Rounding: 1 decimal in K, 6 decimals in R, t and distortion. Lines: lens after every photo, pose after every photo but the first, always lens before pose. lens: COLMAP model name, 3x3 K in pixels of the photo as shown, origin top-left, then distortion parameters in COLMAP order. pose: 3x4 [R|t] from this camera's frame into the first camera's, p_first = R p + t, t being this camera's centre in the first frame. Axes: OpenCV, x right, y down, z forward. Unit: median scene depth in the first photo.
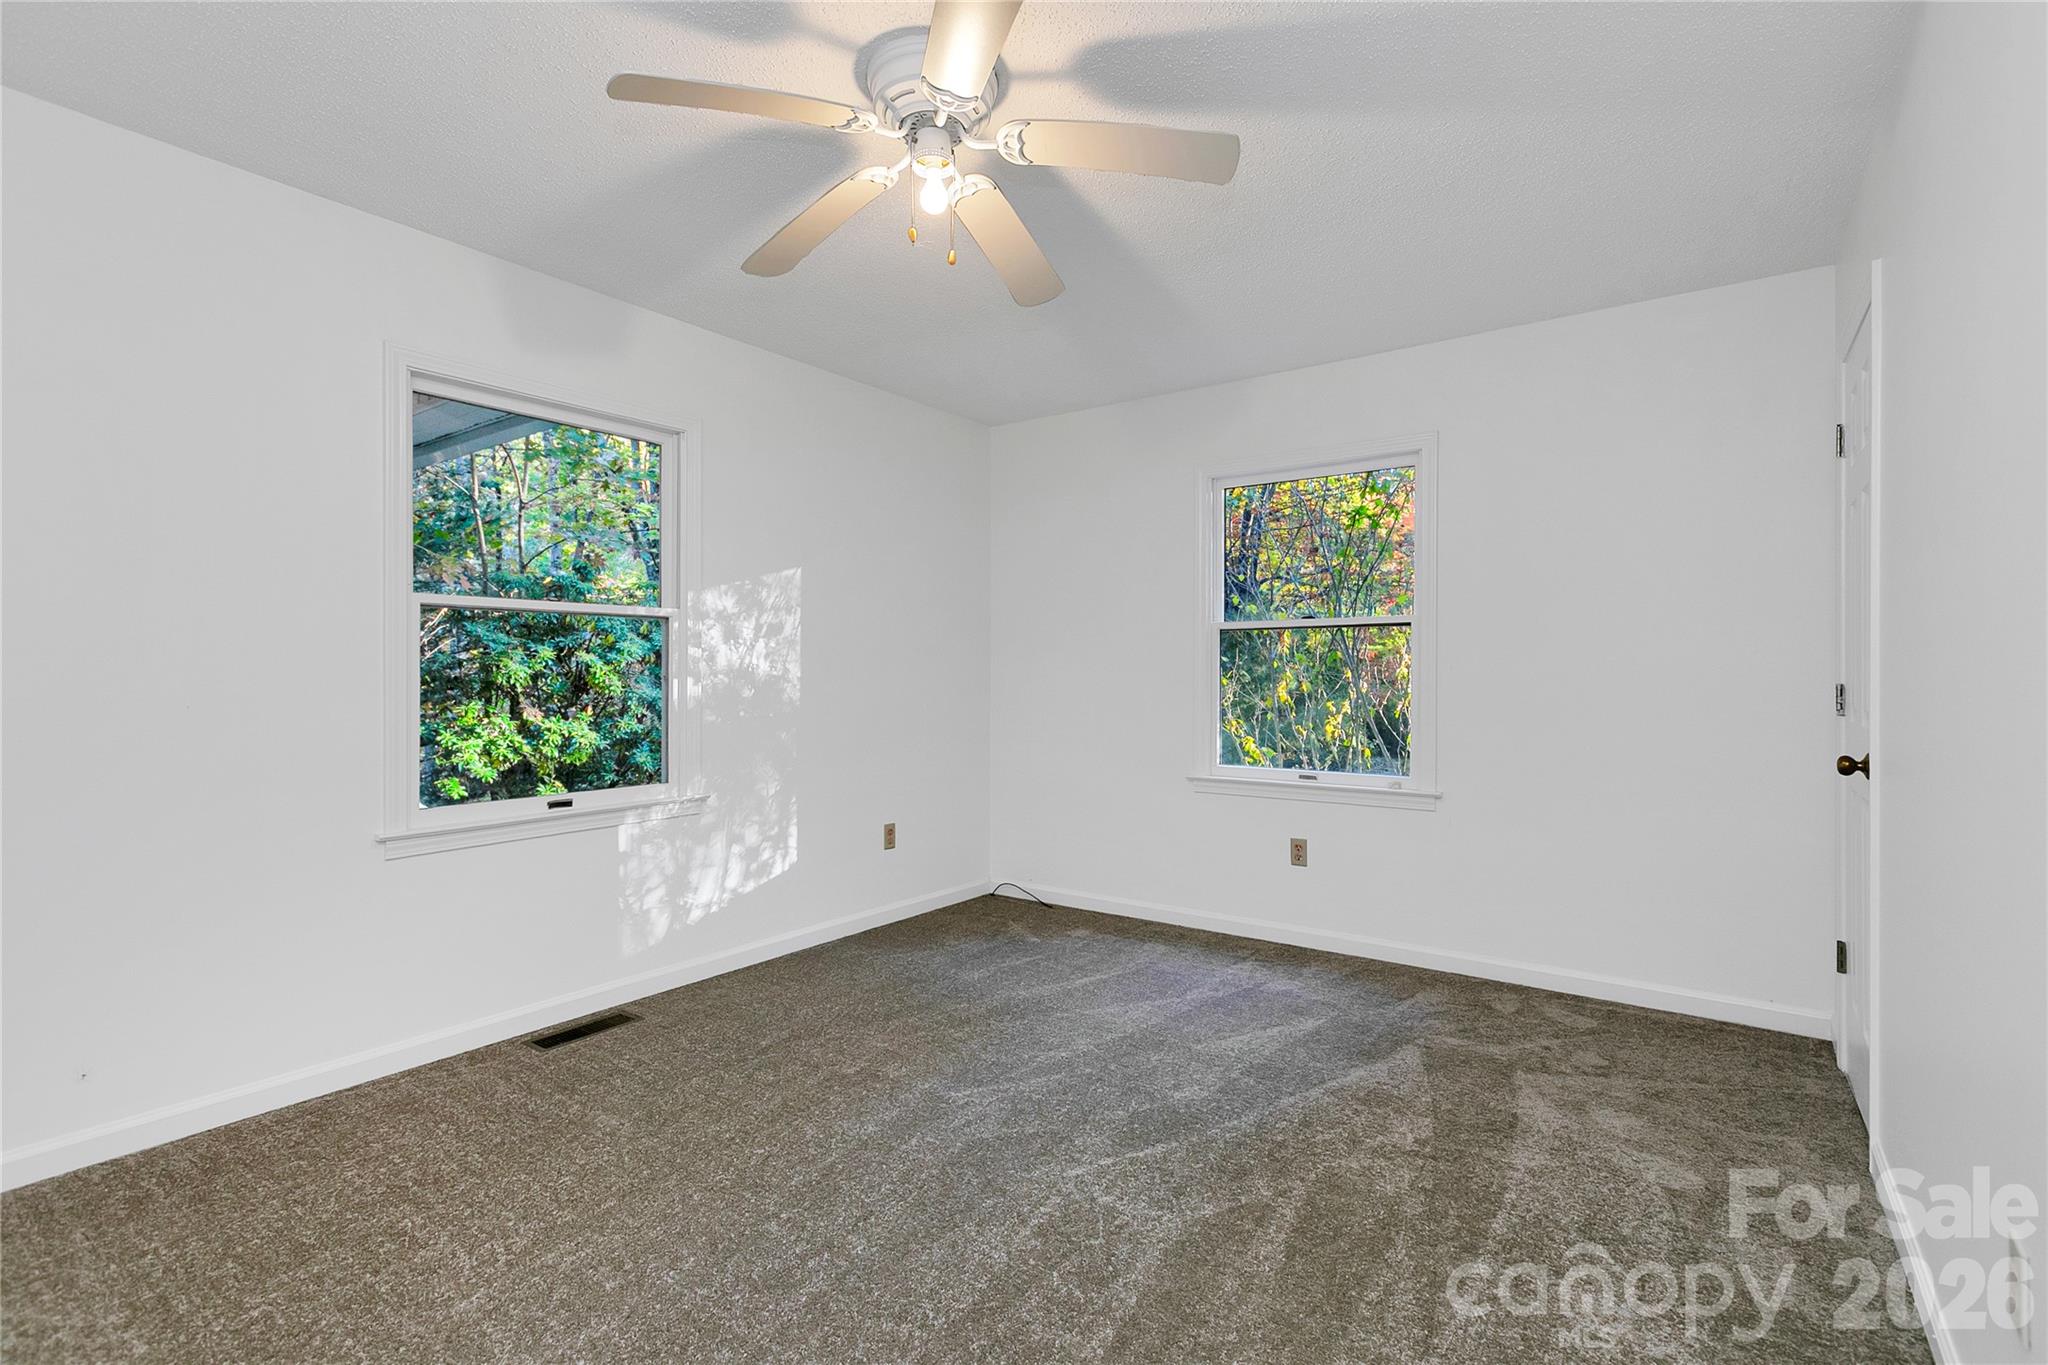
lens RADIAL K [[944.0, 0, 1032.7], [0, 944.0, 688.6], [0, 0, 1]] dist [0.004755, -0.002006]
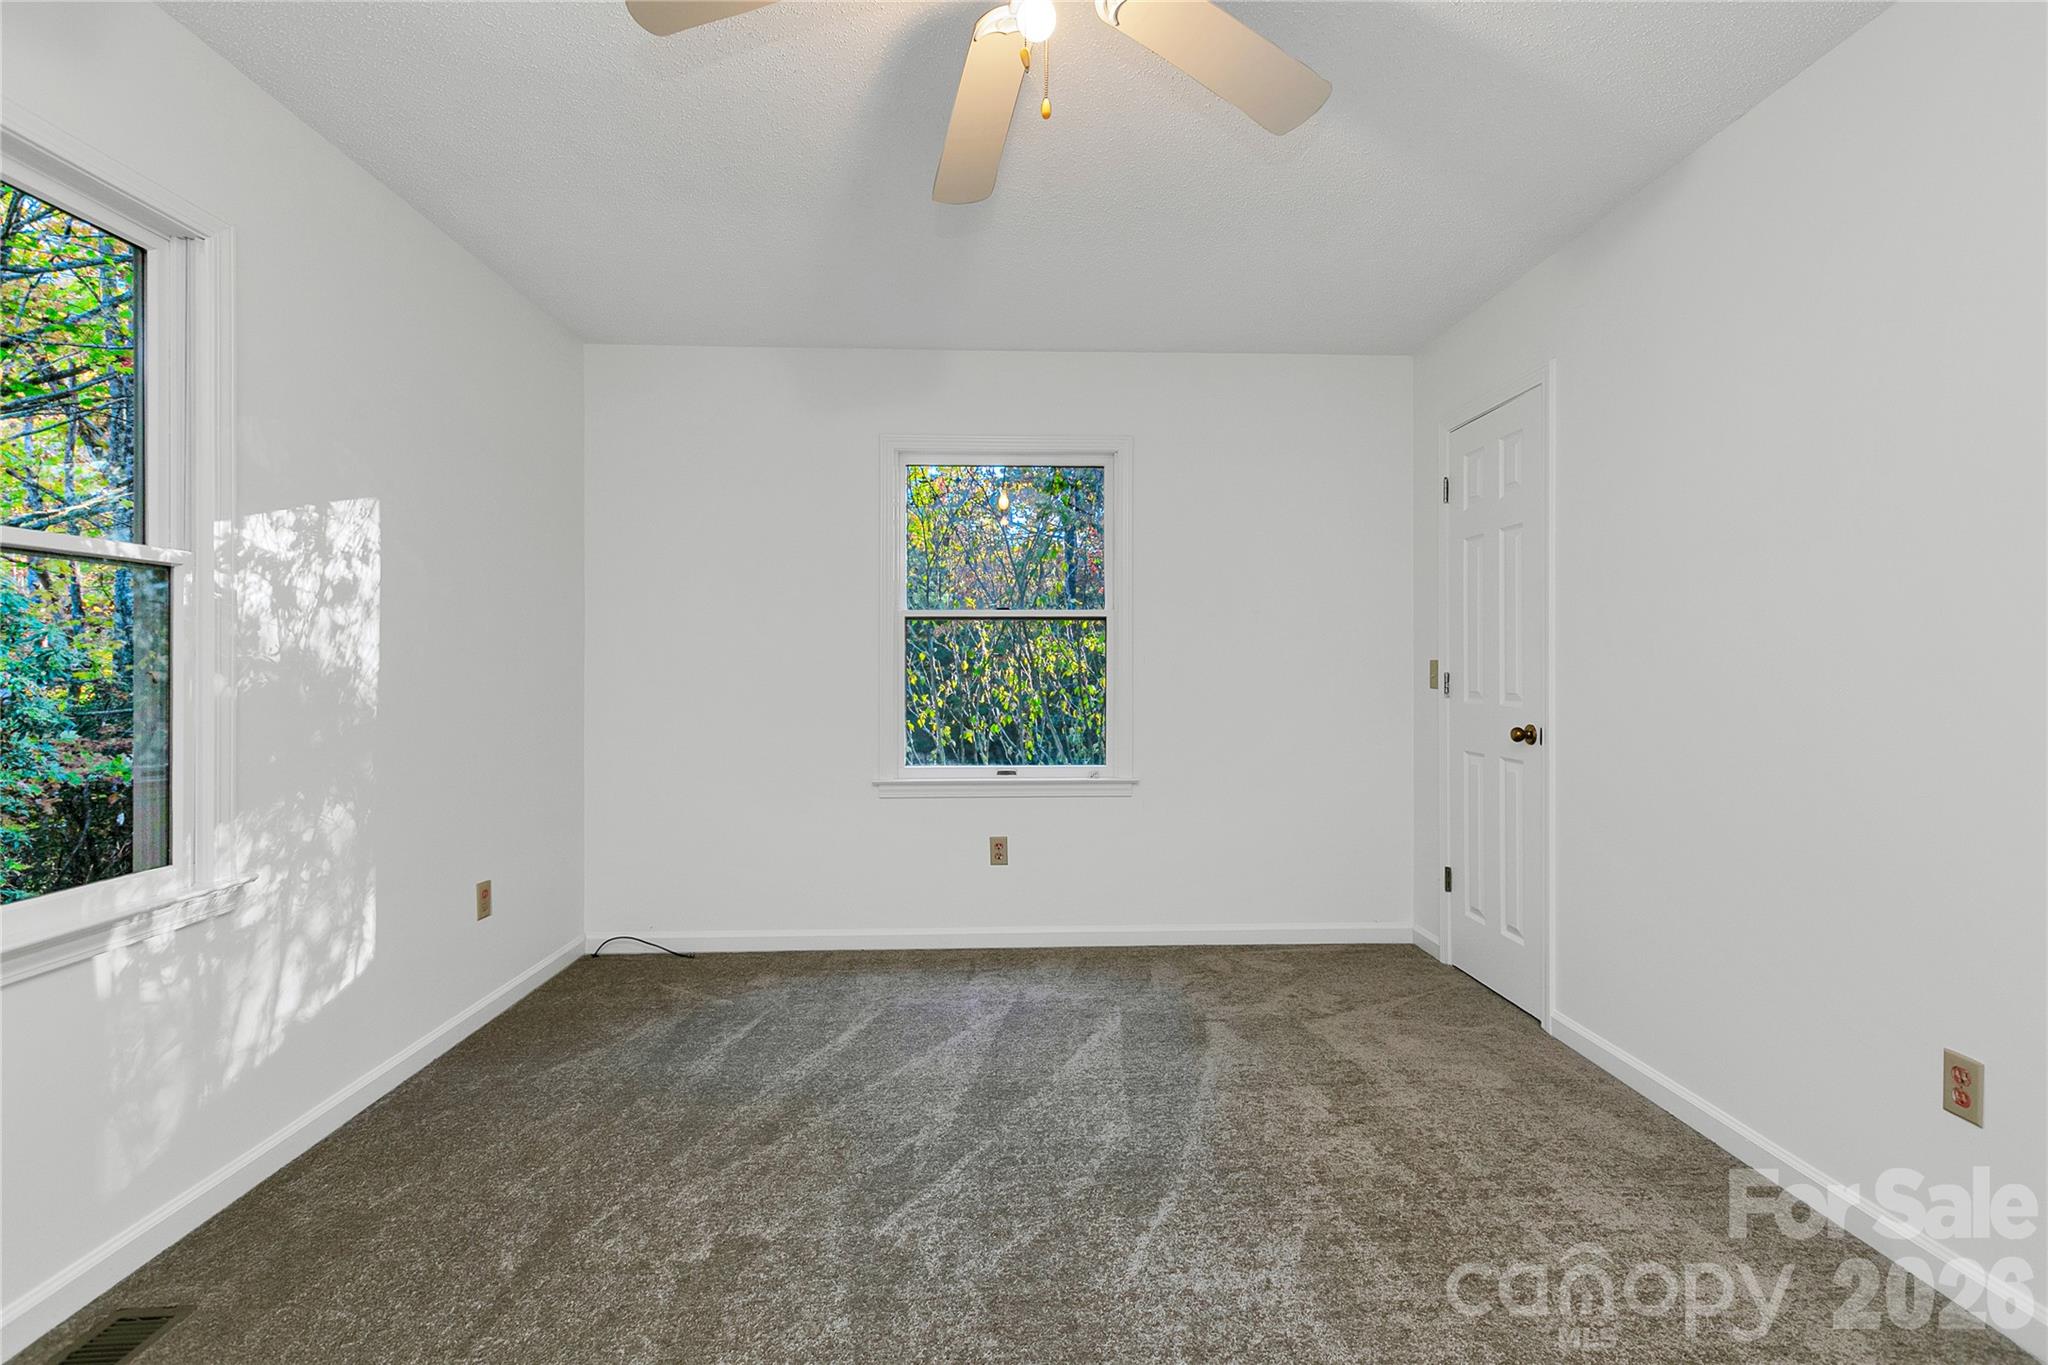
lens RADIAL K [[944.0, 0, 1031.8], [0, 944.0, 674.7], [0, 0, 1]] dist [0.004755, -0.002006]
pose [[0.782012, -0.003663, 0.623253, -0.346647], [0.008626, 0.999951, -0.004946, -0.002155], [-0.623204, 0.009244, 0.782005, 0.261224]]
